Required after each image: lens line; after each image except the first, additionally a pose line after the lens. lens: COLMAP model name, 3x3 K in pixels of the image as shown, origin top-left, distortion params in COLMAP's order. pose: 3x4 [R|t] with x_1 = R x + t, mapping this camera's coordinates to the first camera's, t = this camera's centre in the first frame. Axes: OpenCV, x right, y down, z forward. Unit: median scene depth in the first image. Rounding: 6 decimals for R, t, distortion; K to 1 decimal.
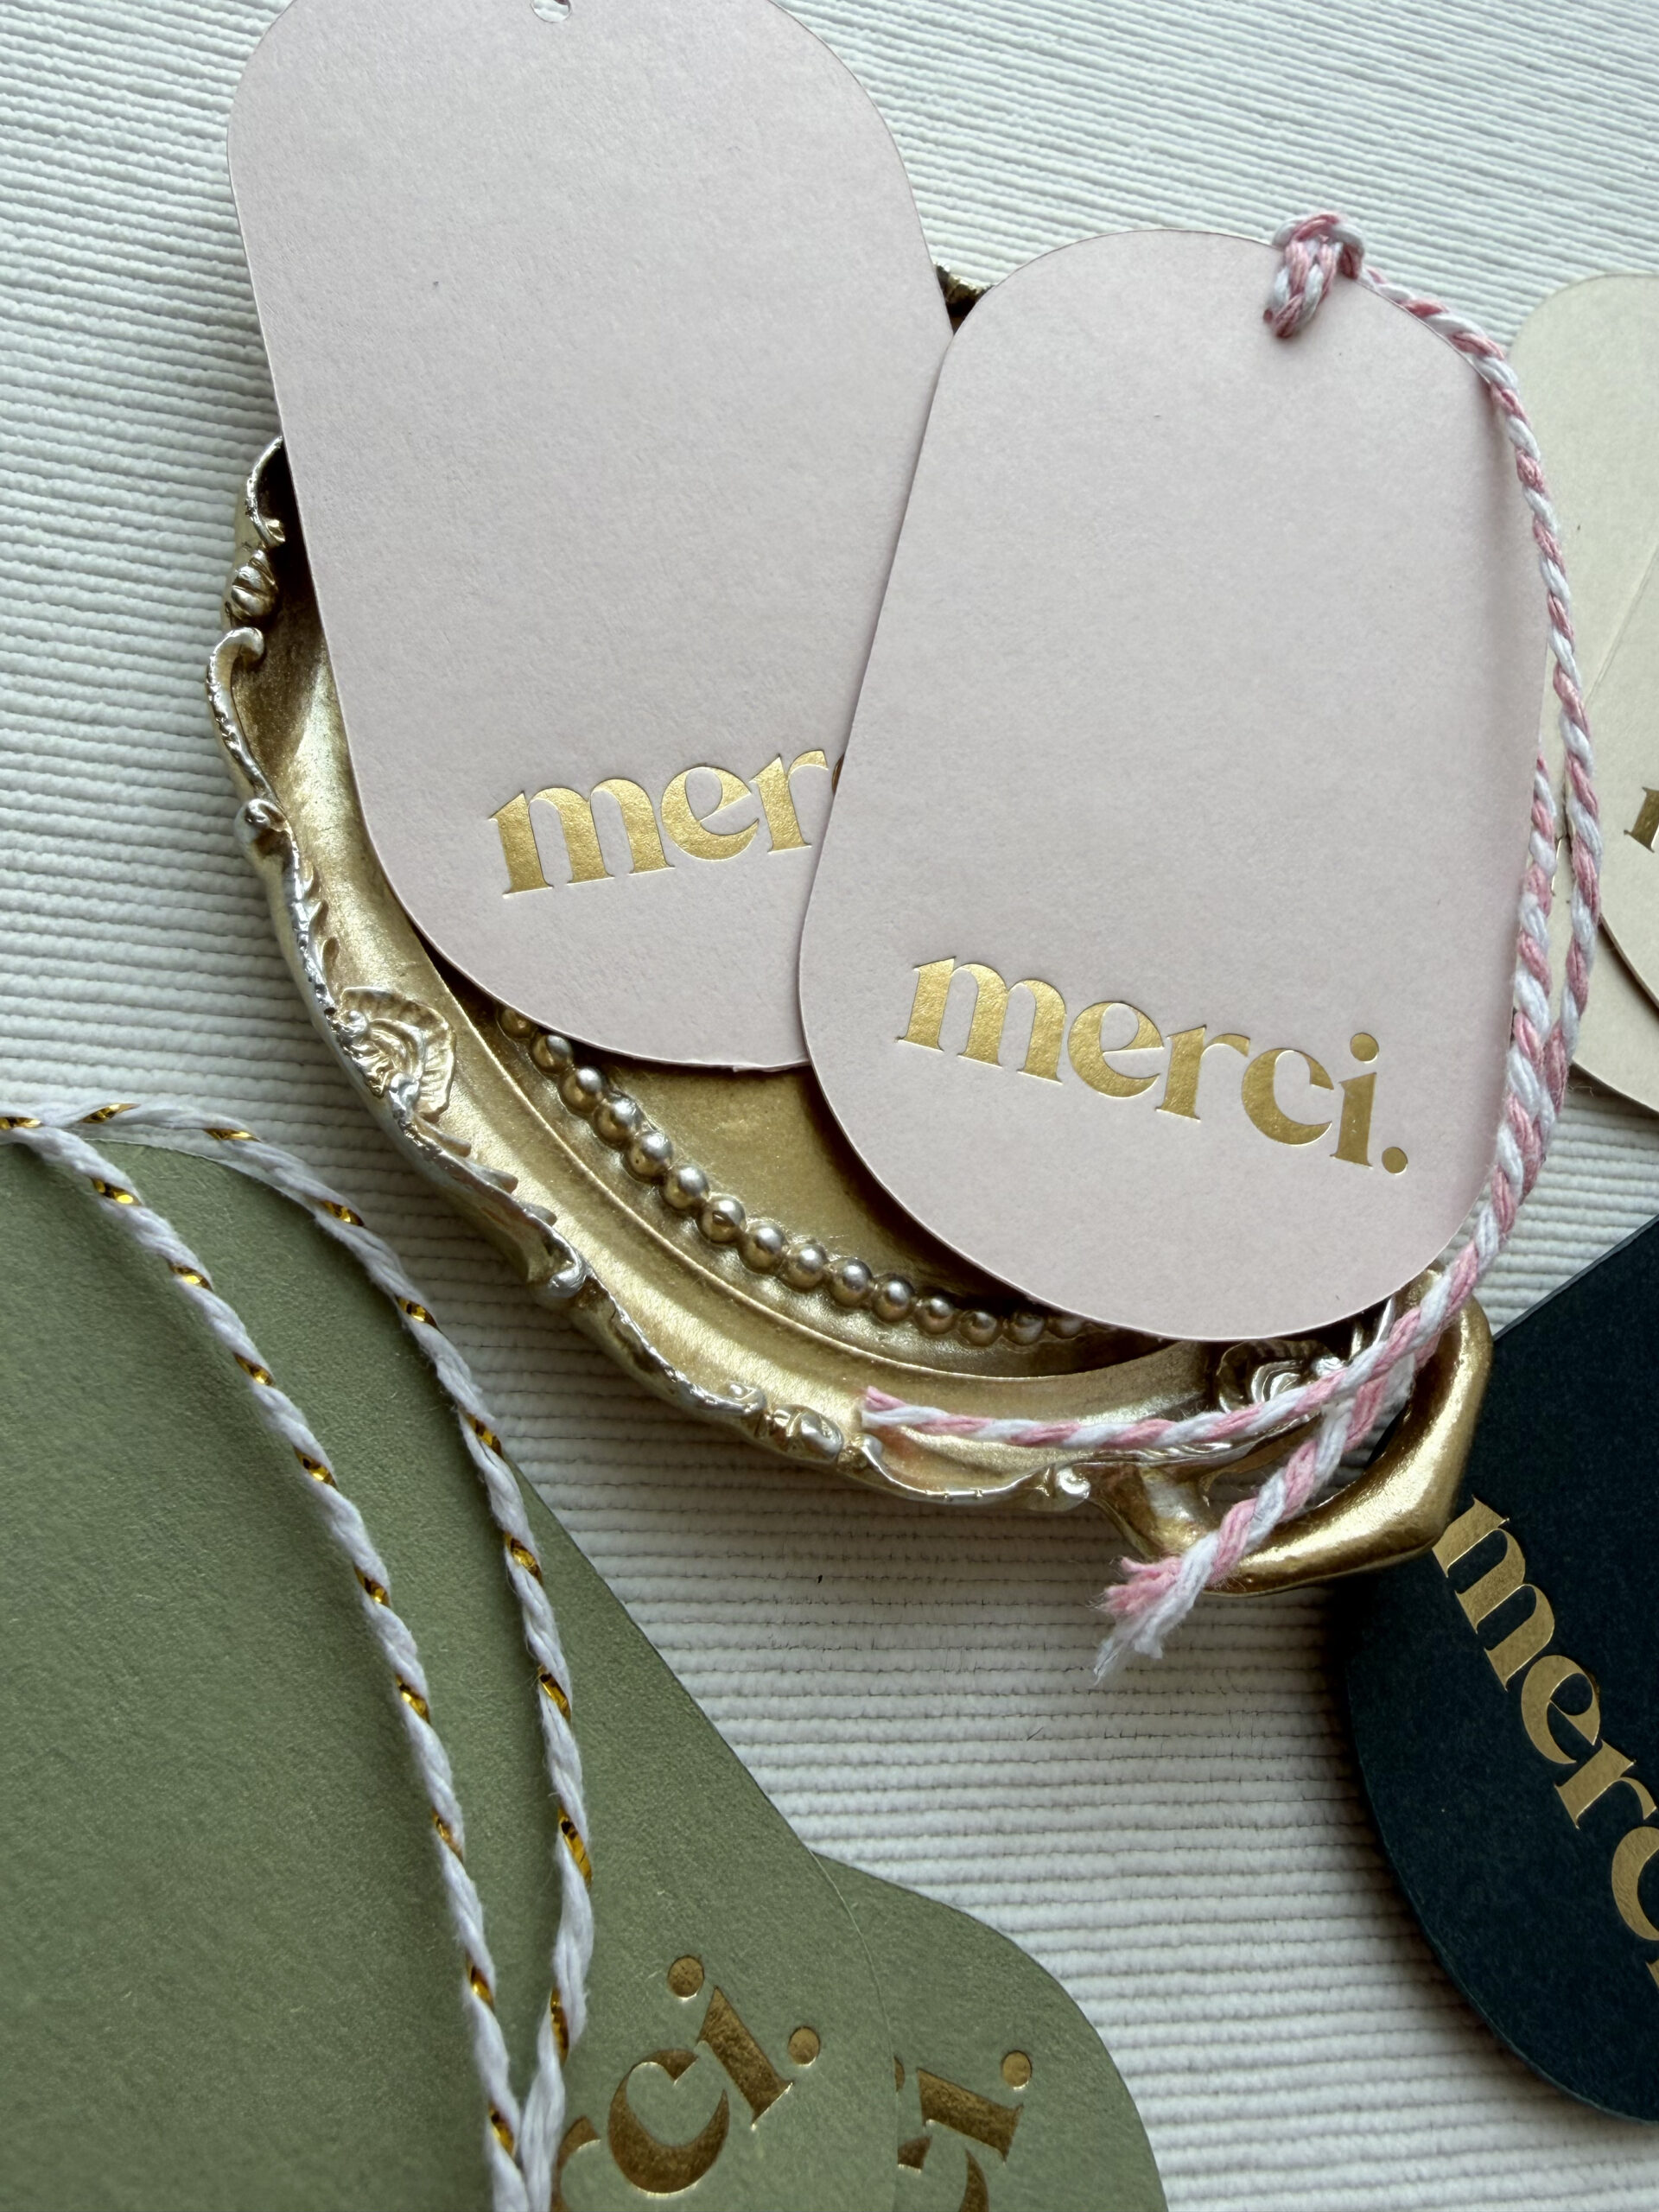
lens RADIAL K [[1632.7, 0, 799.1], [0, 1632.7, 960.3], [0, 0, 1]] dist [-0.009635, 0.015566]
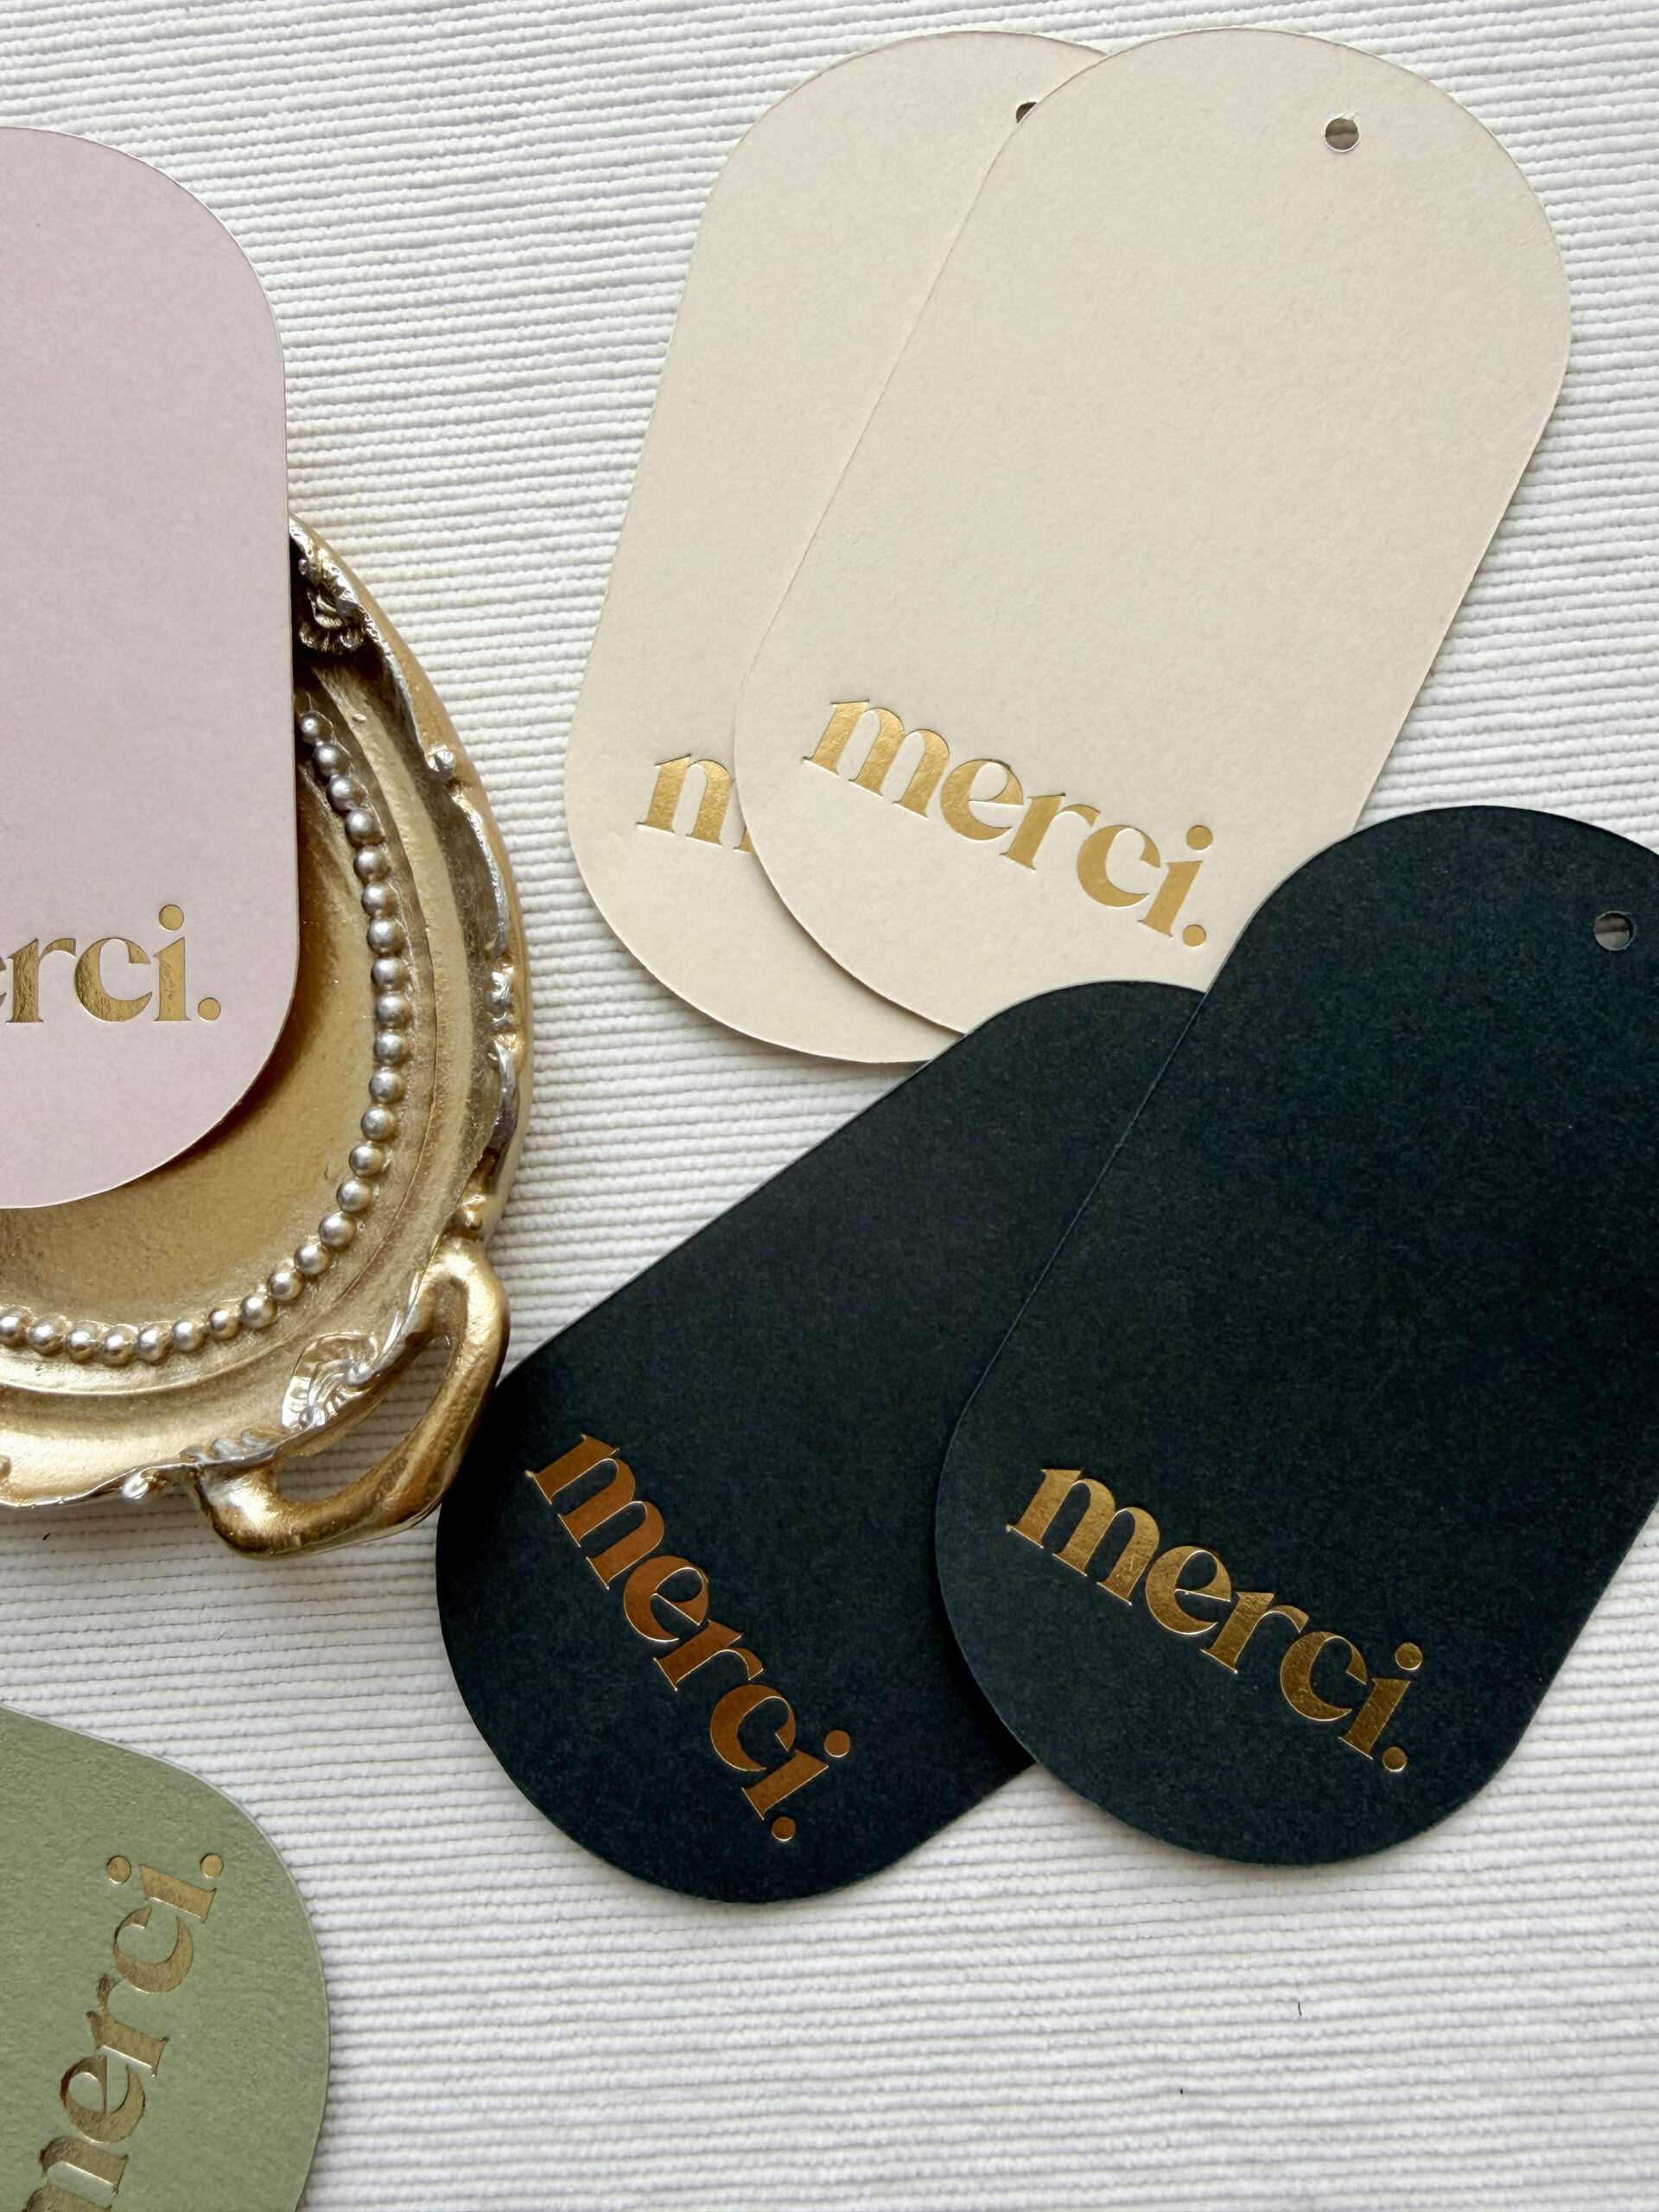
lens RADIAL K [[1632.7, 0, 767.6], [0, 1632.7, 960.0], [0, 0, 1]] dist [-0.009635, 0.015566]
pose [[0.937078, -0.121649, -0.327241, 1.054813], [0.203462, 0.951989, 0.228735, -0.255417], [0.283704, -0.280923, 0.916839, 0.073398]]
